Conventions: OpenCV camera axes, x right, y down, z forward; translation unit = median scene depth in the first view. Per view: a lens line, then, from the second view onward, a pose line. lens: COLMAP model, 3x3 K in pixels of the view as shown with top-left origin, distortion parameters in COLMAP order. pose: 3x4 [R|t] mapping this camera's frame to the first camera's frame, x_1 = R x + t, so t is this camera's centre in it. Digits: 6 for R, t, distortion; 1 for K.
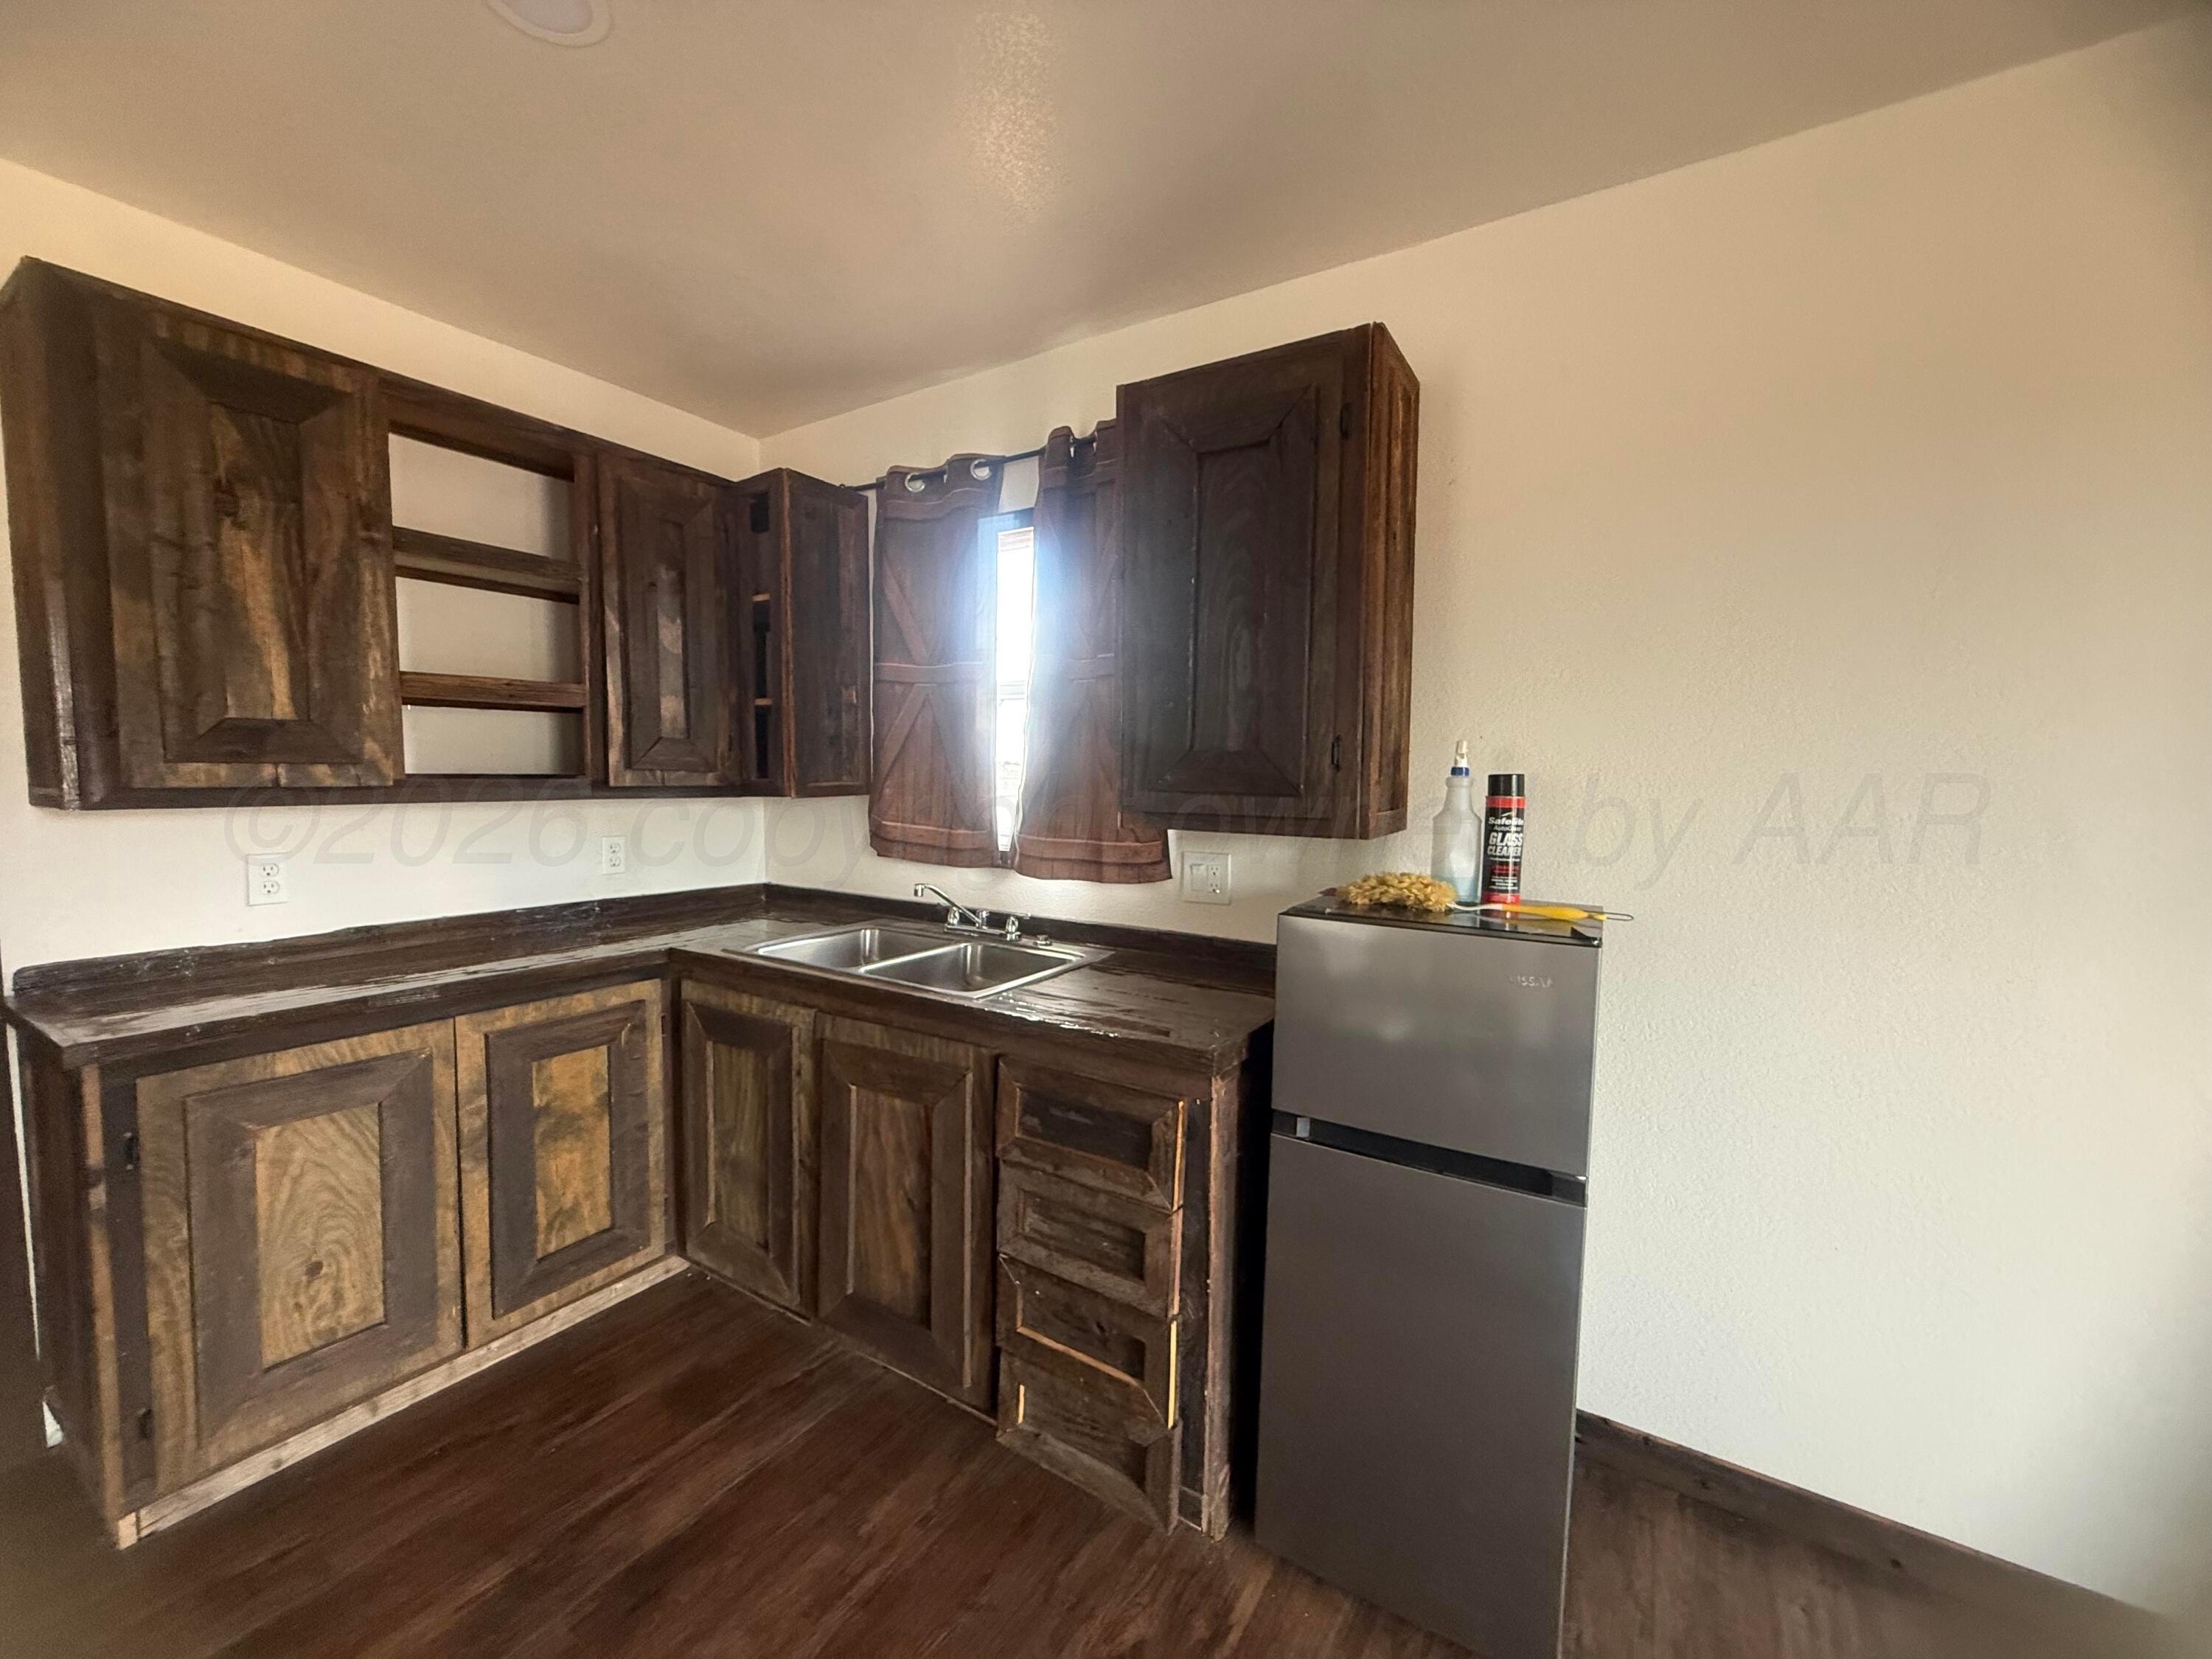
lens RADIAL K [[886.0, 0, 1106.0], [0, 886.0, 829.5], [0, 0, 1]] dist [0.001290, -0.000084]
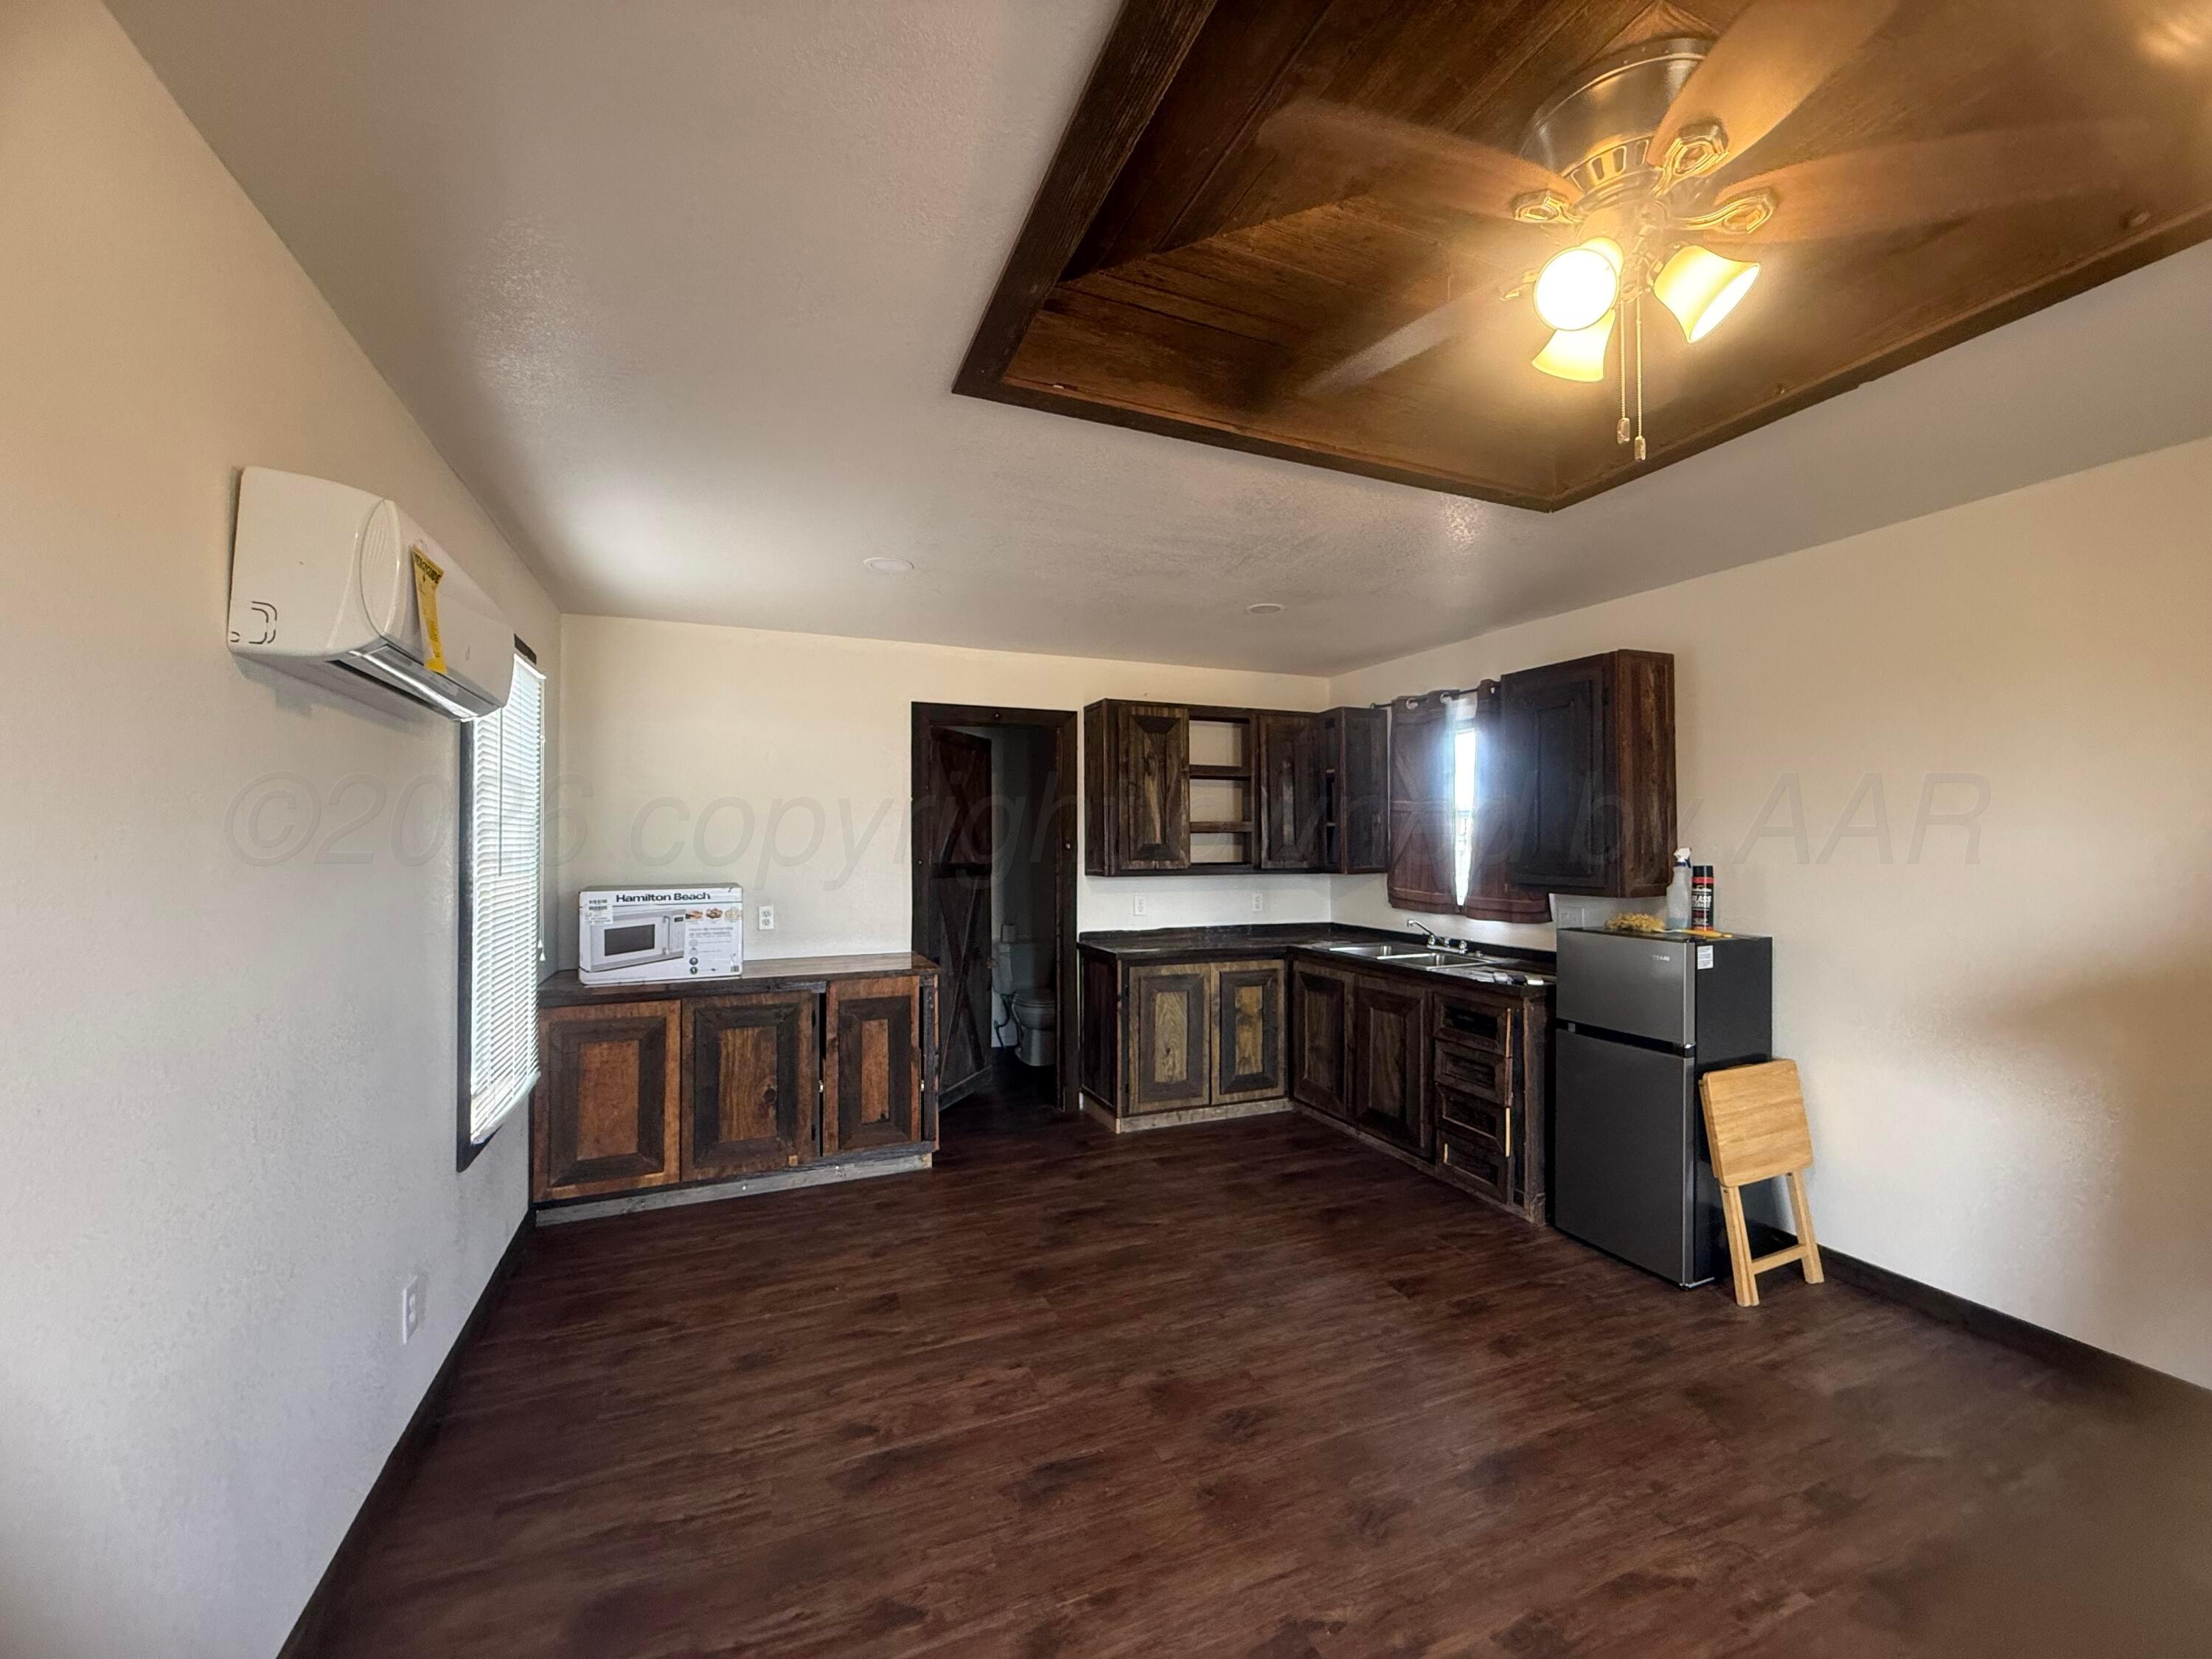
lens RADIAL K [[886.0, 0, 1106.0], [0, 886.0, 829.5], [0, 0, 1]] dist [0.001290, -0.000084]
pose [[0.822015, -0.021381, -0.569065, 0.381621], [-0.027390, 0.996654, -0.077011, 0.035087], [0.568807, 0.078891, 0.818678, -1.063326]]
